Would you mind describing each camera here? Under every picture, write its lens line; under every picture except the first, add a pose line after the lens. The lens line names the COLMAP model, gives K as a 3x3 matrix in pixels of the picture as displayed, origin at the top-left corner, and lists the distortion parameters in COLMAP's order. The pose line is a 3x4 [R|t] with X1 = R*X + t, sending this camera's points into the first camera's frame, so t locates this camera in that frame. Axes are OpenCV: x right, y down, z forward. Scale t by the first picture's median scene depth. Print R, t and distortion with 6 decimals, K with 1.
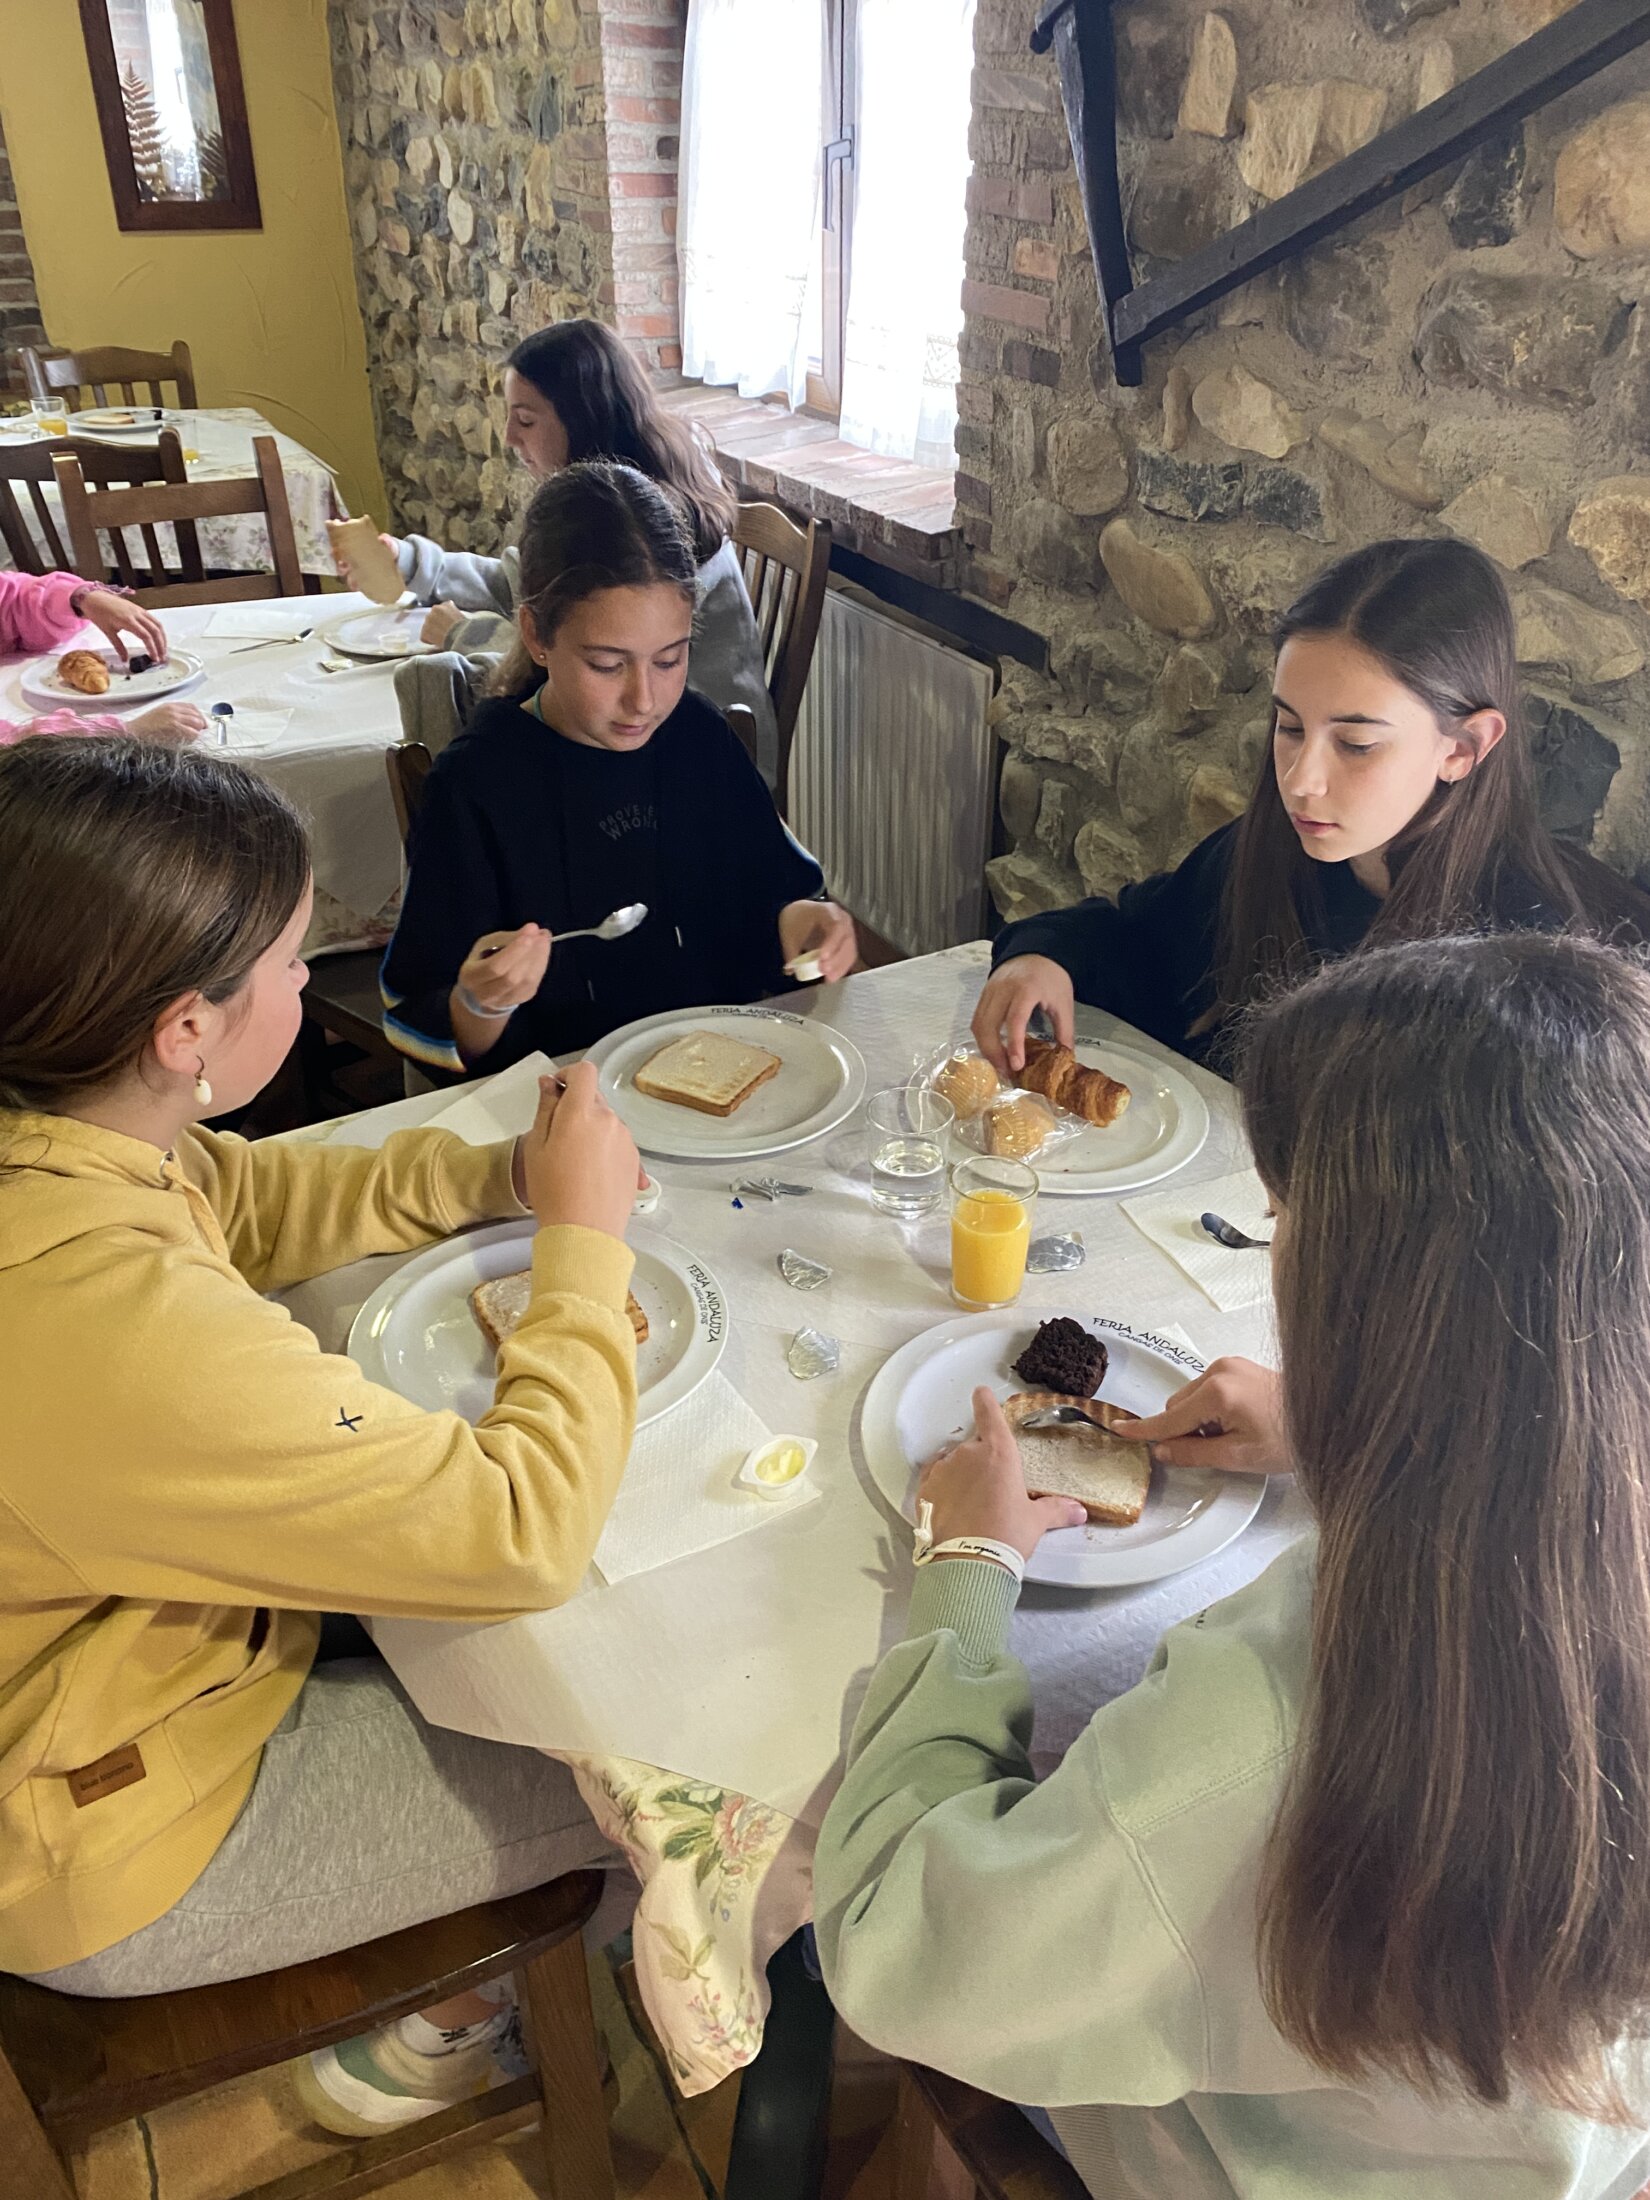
lens RADIAL K [[1719.8, 0, 805.5], [0, 1719.8, 1103.3], [0, 0, 1]] dist [0.025249, -0.027083]
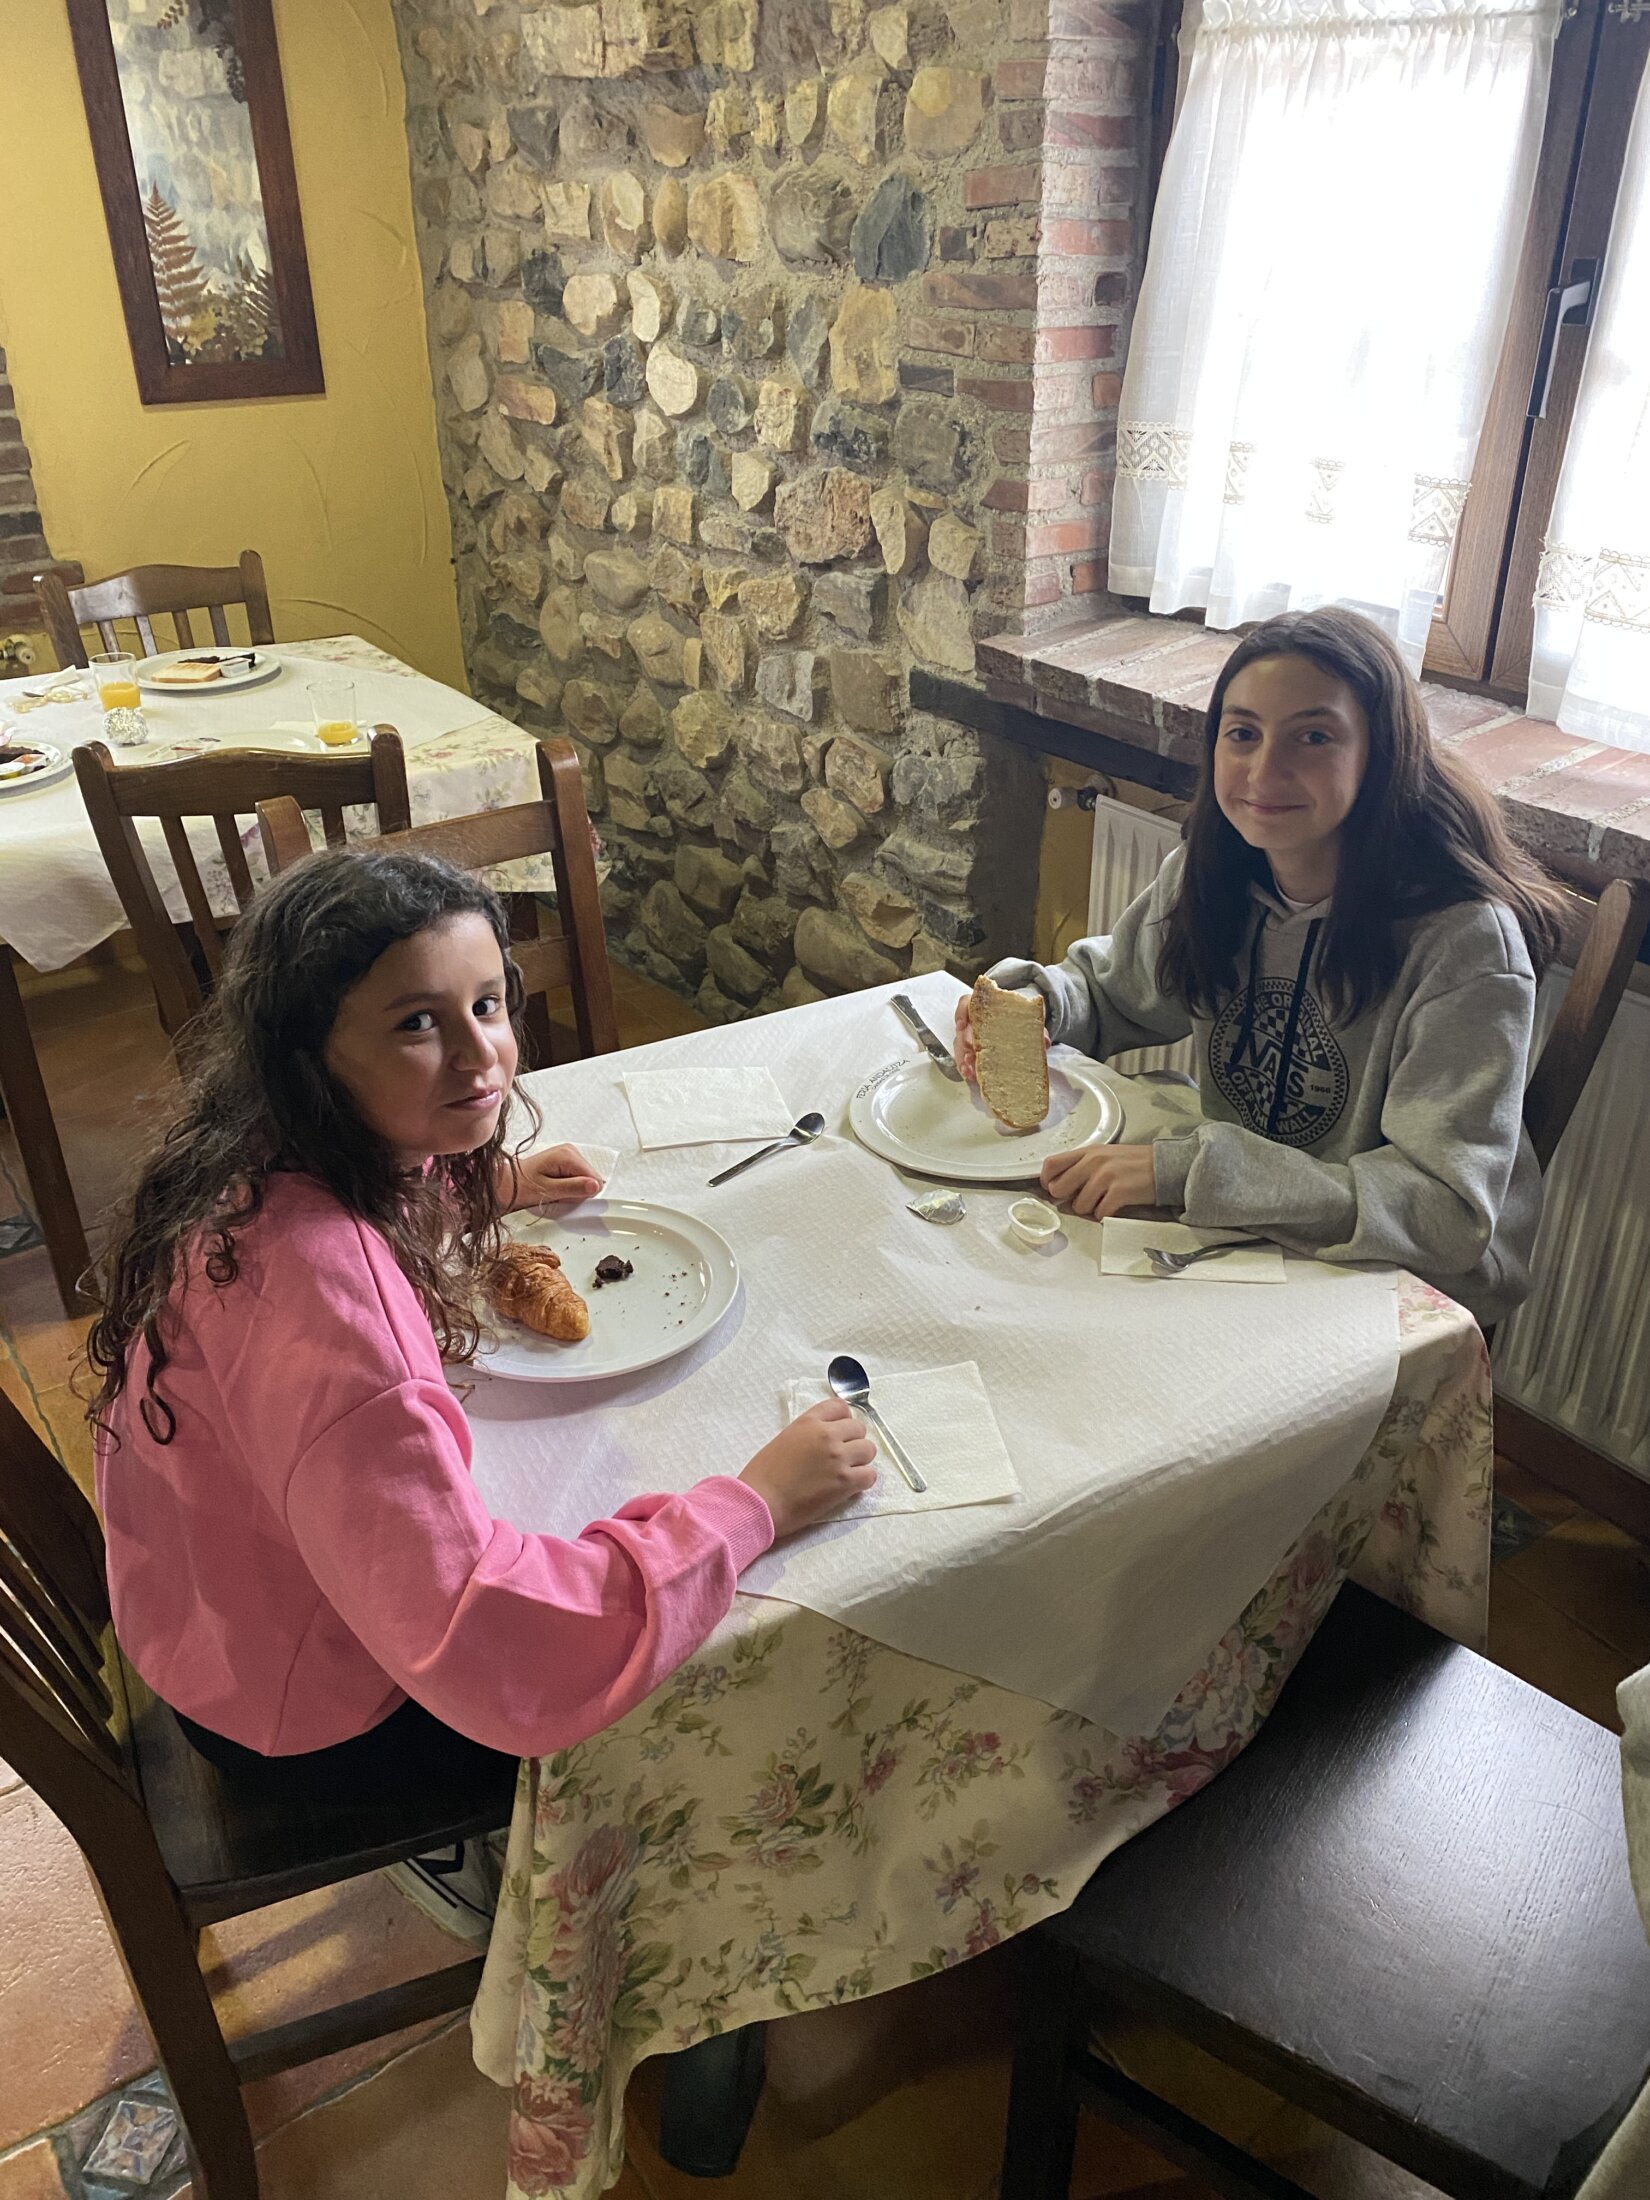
lens RADIAL K [[1739.3, 0, 825.0], [0, 1739.3, 1100.0], [0, 0, 1]] dist [0.000880, 0.003856]
pose [[0.991939, -0.076408, 0.101088, -0.220744], [0.080994, 0.995827, -0.042058, -0.164132], [-0.097453, 0.049906, 0.993988, 0.263330]]
